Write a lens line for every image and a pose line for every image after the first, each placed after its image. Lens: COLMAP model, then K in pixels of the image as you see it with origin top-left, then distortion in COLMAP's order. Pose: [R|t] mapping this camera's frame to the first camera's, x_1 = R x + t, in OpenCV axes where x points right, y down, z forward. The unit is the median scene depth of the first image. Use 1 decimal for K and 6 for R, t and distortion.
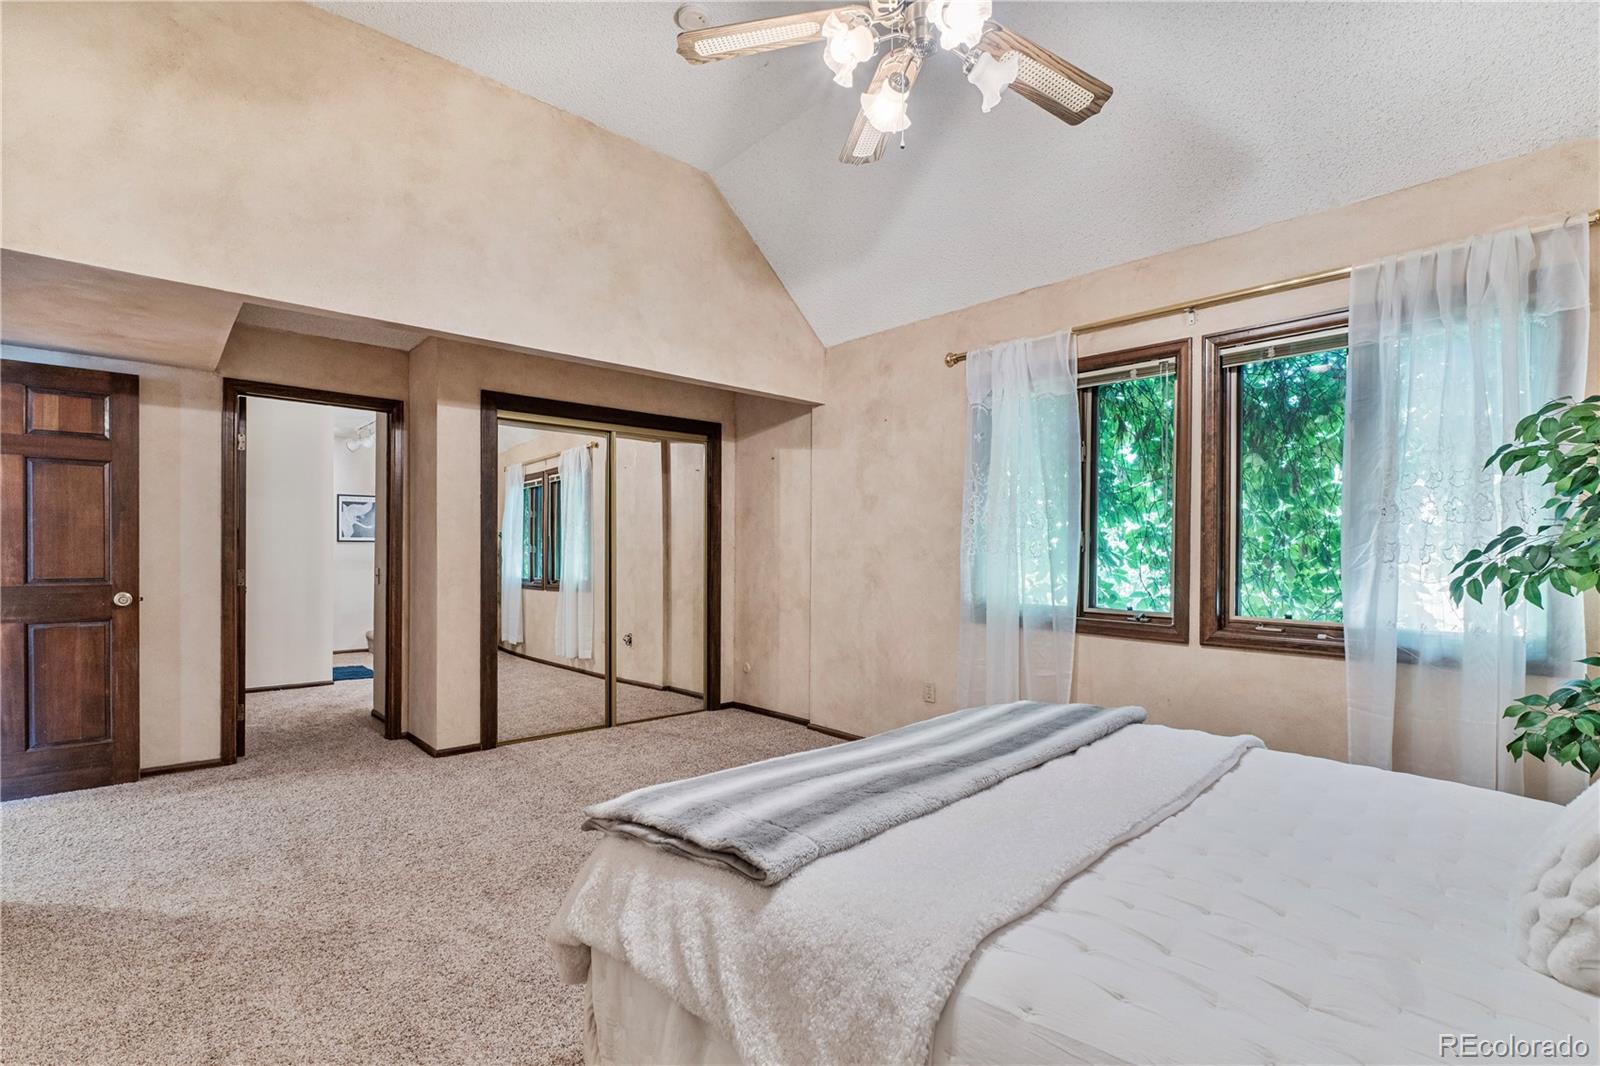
lens RADIAL K [[738.4, 0, 807.8], [0, 738.4, 534.6], [0, 0, 1]] dist [-0.007002, -0.000396]
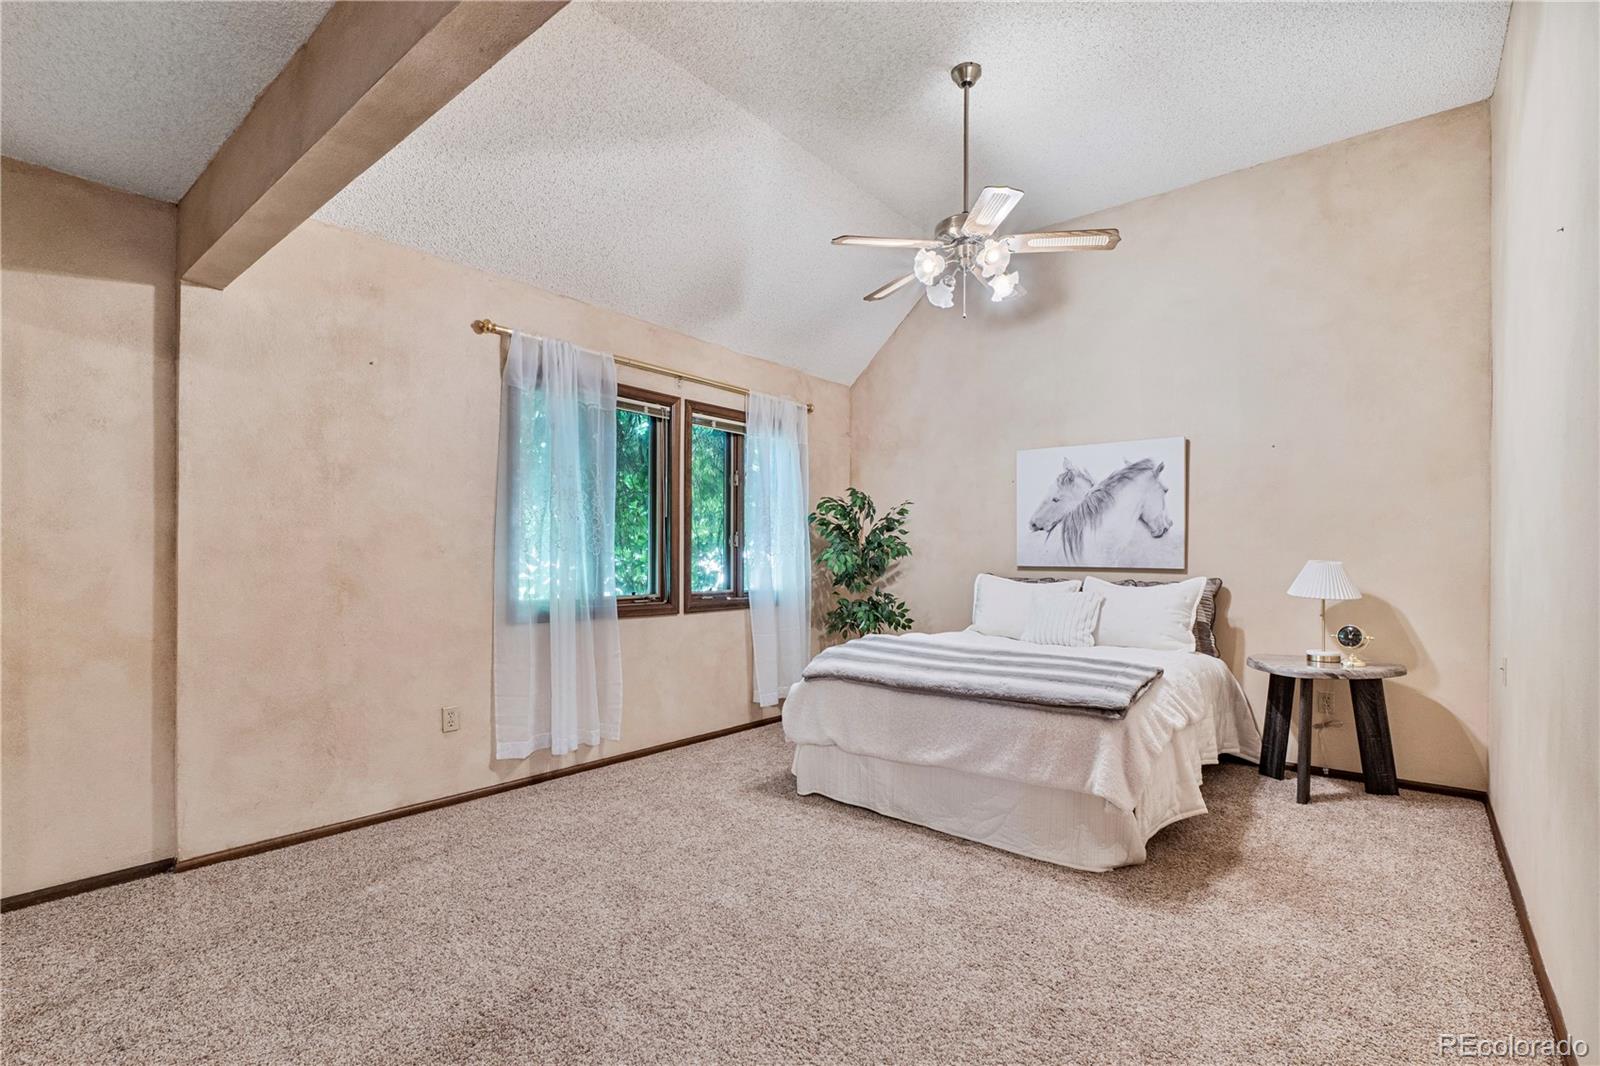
lens RADIAL K [[738.4, 0, 807.8], [0, 738.4, 534.6], [0, 0, 1]] dist [-0.007002, -0.000396]
pose [[-0.140739, 0.020424, 0.989836, -0.851532], [-0.025045, 0.999394, -0.024182, 0.022711], [-0.989730, -0.028193, -0.140142, 0.880689]]
